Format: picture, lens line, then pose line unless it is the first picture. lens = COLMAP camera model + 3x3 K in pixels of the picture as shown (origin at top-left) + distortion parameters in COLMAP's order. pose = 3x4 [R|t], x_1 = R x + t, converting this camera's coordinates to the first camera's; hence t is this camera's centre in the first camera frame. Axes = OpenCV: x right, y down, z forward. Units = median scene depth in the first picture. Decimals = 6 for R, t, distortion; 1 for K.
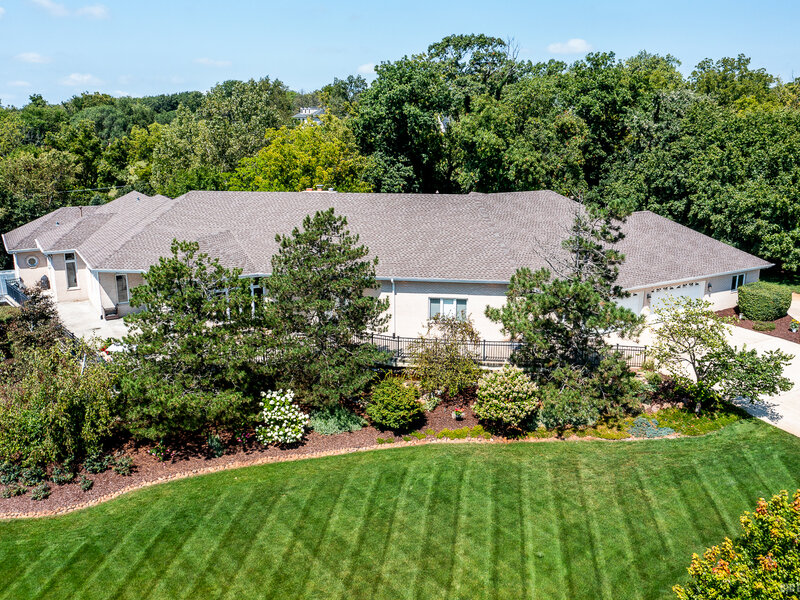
lens RADIAL K [[715.2, 0, 400.0], [0, 715.2, 300.0], [0, 0, 1]] dist [0.000873, -0.006354]
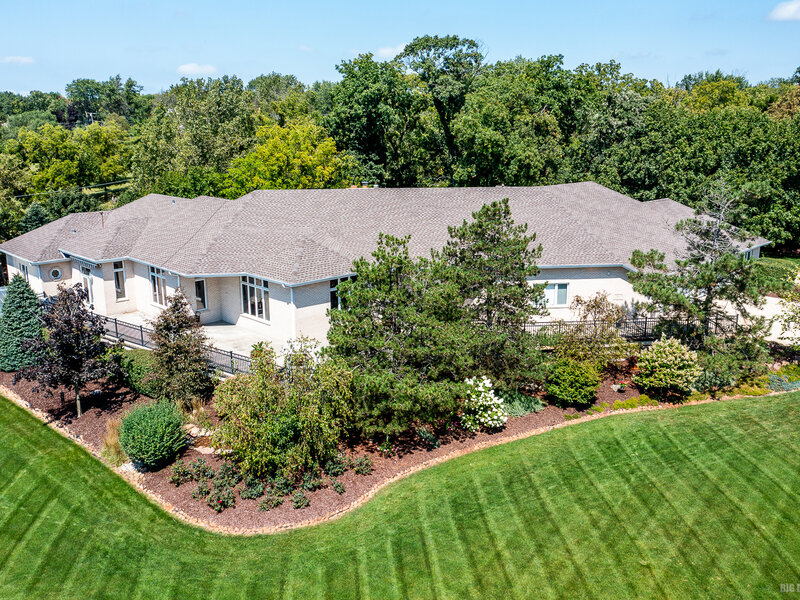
lens RADIAL K [[715.2, 0, 400.0], [0, 715.2, 300.0], [0, 0, 1]] dist [0.000873, -0.006354]
pose [[0.970555, -0.060819, 0.233075, -0.360900], [0.061556, 0.998095, 0.004117, 0.003285], [-0.232882, 0.010352, 0.972450, 0.021707]]
